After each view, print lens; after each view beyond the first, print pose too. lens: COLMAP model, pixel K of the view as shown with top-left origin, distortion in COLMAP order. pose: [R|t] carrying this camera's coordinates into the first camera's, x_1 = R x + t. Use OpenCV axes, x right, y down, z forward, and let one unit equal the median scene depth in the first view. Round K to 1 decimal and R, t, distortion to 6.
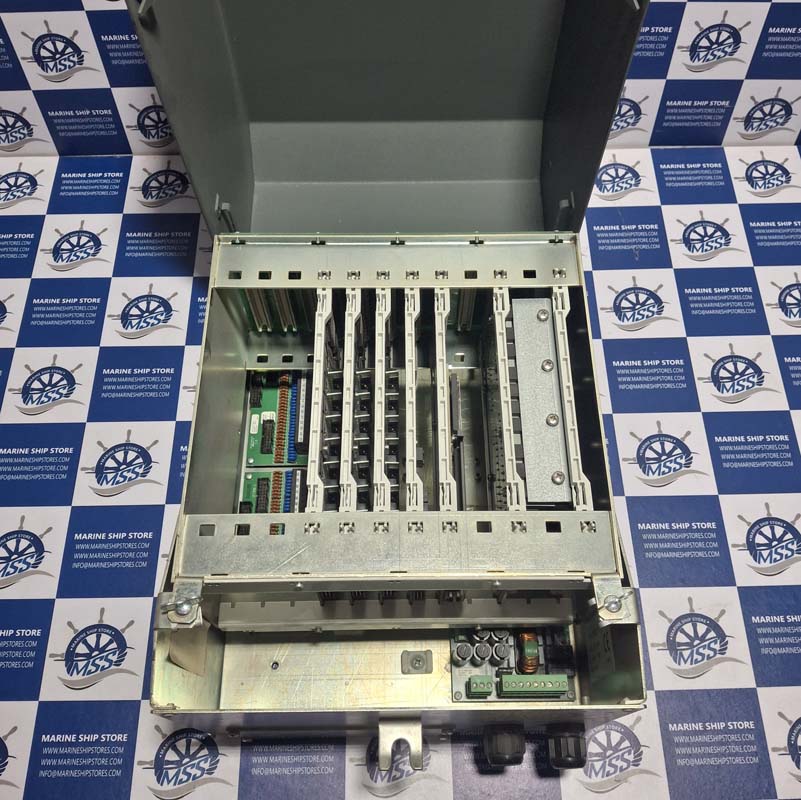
lens RADIAL K [[783.9, 0, 407.8], [0, 783.9, 399.4], [0, 0, 1]] dist [0.006480, 0.000000]
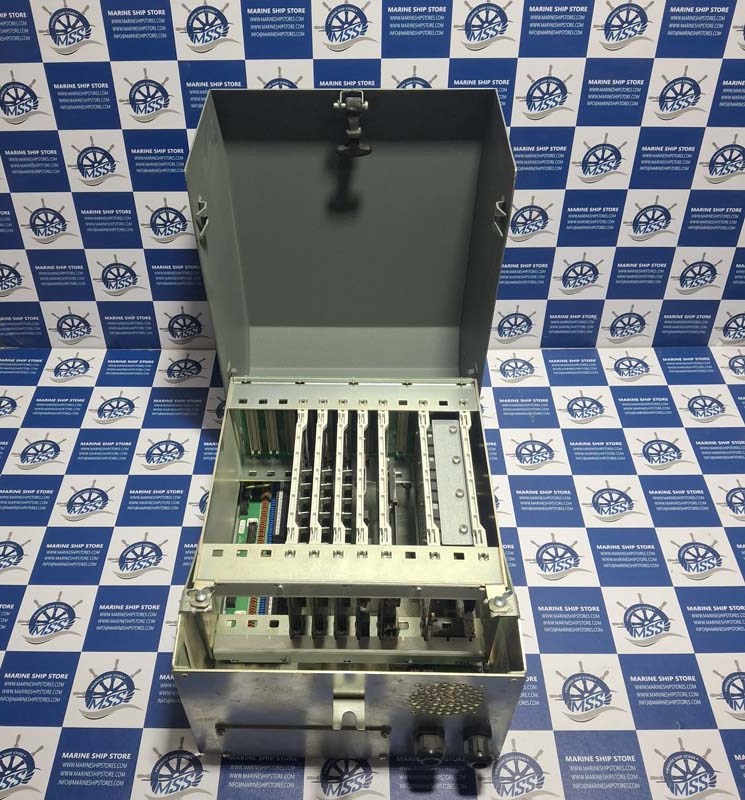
lens RADIAL K [[756.8, 0, 349.6], [0, 756.8, 401.8], [0, 0, 1]] dist [0.018220, 0.000000]
pose [[0.999682, 0.013347, -0.021377, 0.009195], [-0.019342, 0.950108, -0.311322, 0.236390], [0.016155, 0.311637, 0.950064, -0.287610]]
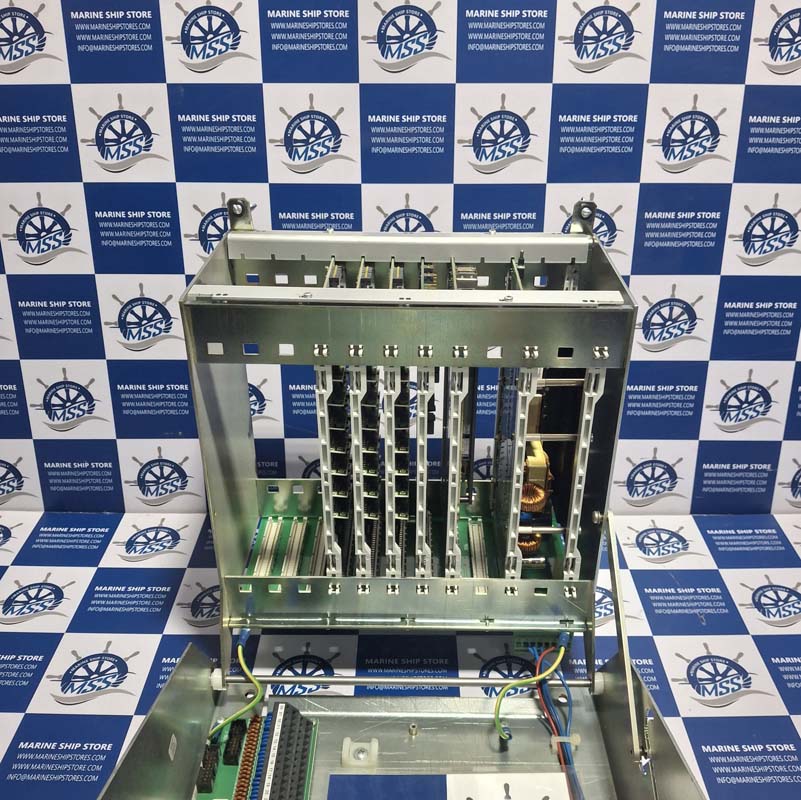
lens RADIAL K [[783.9, 0, 411.5], [0, 783.9, 394.4], [0, 0, 1]] dist [0.006480, 0.000000]
pose [[0.999817, 0.013946, -0.013092, -0.009216], [-0.018922, 0.821304, -0.570176, 0.118626], [0.002801, 0.570320, 0.821418, 0.223385]]
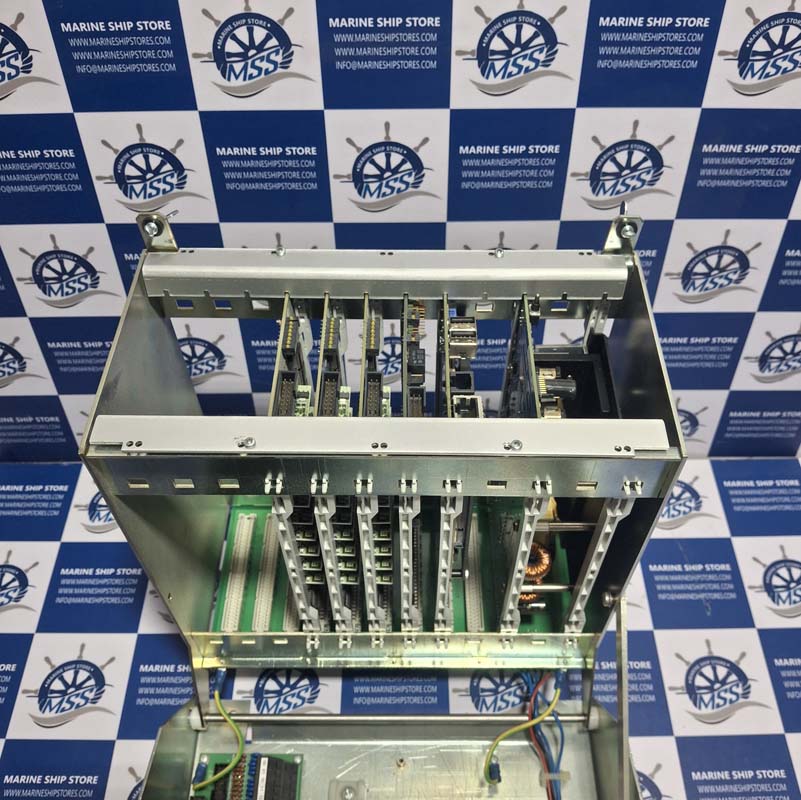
lens RADIAL K [[783.9, 0, 404.6], [0, 783.9, 411.6], [0, 0, 1]] dist [0.006480, 0.000000]
pose [[0.999884, 0.009445, -0.011982, -0.003043], [-0.011797, 0.976636, -0.214578, -0.244758], [0.009675, 0.214695, 0.976633, 0.233131]]
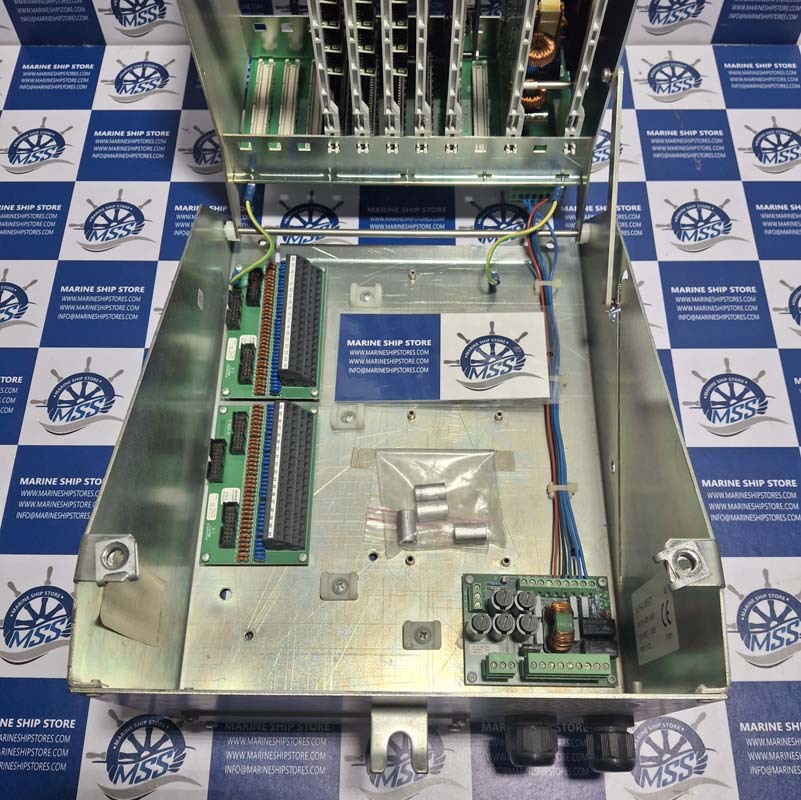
lens RADIAL K [[783.9, 0, 403.0], [0, 783.9, 405.5], [0, 0, 1]] dist [0.006480, 0.000000]
pose [[0.999747, 0.018507, -0.012798, -0.009919], [-0.017959, 0.998969, 0.041701, 0.052888], [0.013557, -0.041460, 0.999048, 0.179412]]
